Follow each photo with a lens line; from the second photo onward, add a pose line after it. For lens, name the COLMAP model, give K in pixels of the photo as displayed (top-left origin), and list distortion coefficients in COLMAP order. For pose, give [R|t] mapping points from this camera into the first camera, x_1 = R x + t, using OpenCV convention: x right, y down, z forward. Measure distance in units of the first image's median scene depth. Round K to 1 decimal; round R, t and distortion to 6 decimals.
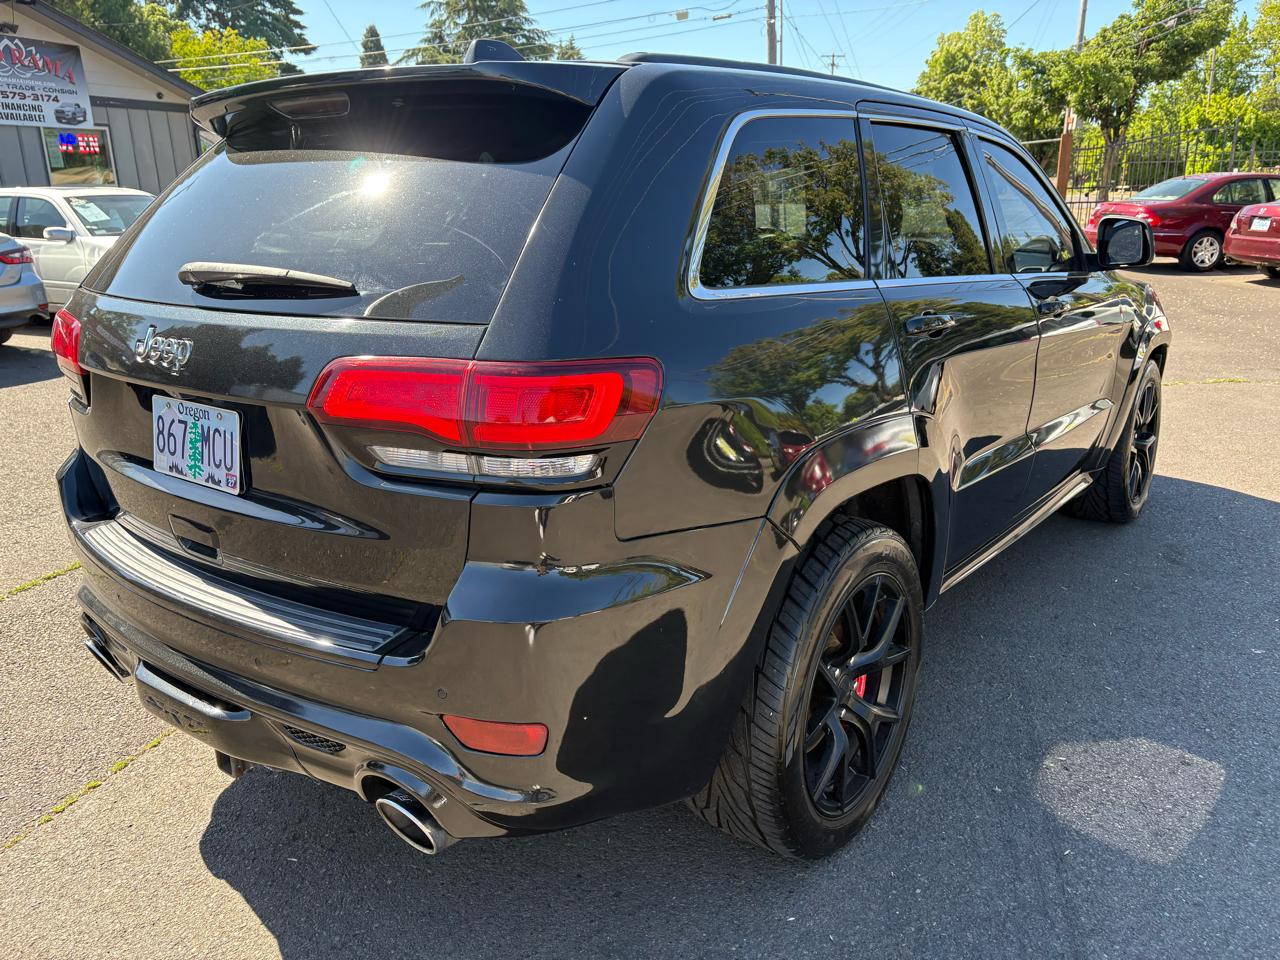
lens RADIAL K [[965.8, 0, 642.0], [0, 965.8, 481.0], [0, 0, 1]] dist [0.054312, -0.047570]
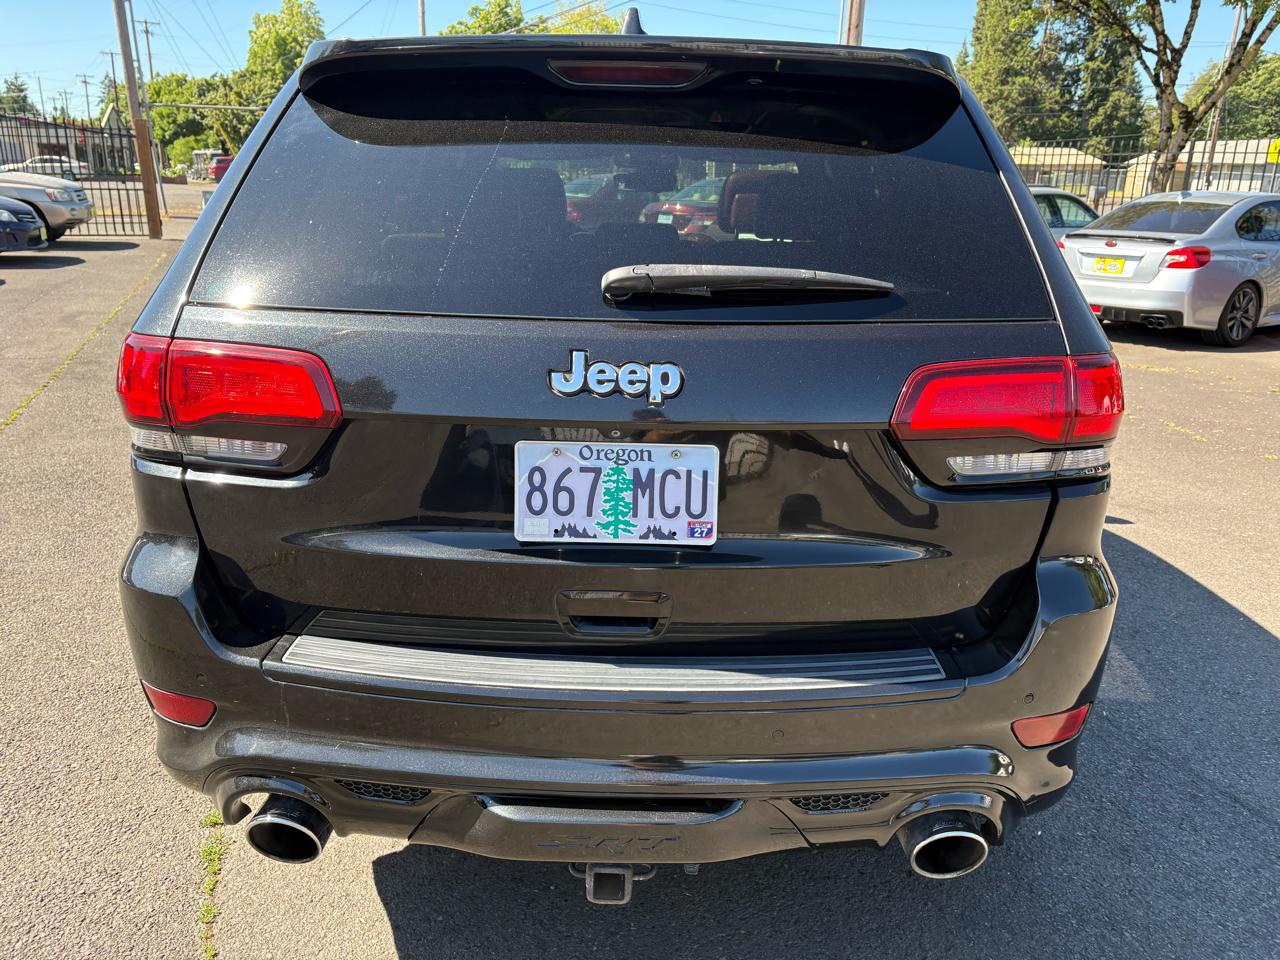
lens RADIAL K [[965.8, 0, 639.4], [0, 965.8, 474.5], [0, 0, 1]] dist [0.054312, -0.047570]
pose [[0.812544, -0.140549, 0.565701, -0.600923], [0.136854, 0.989367, 0.049239, -0.061254], [-0.566606, 0.037409, 0.823139, 0.230389]]
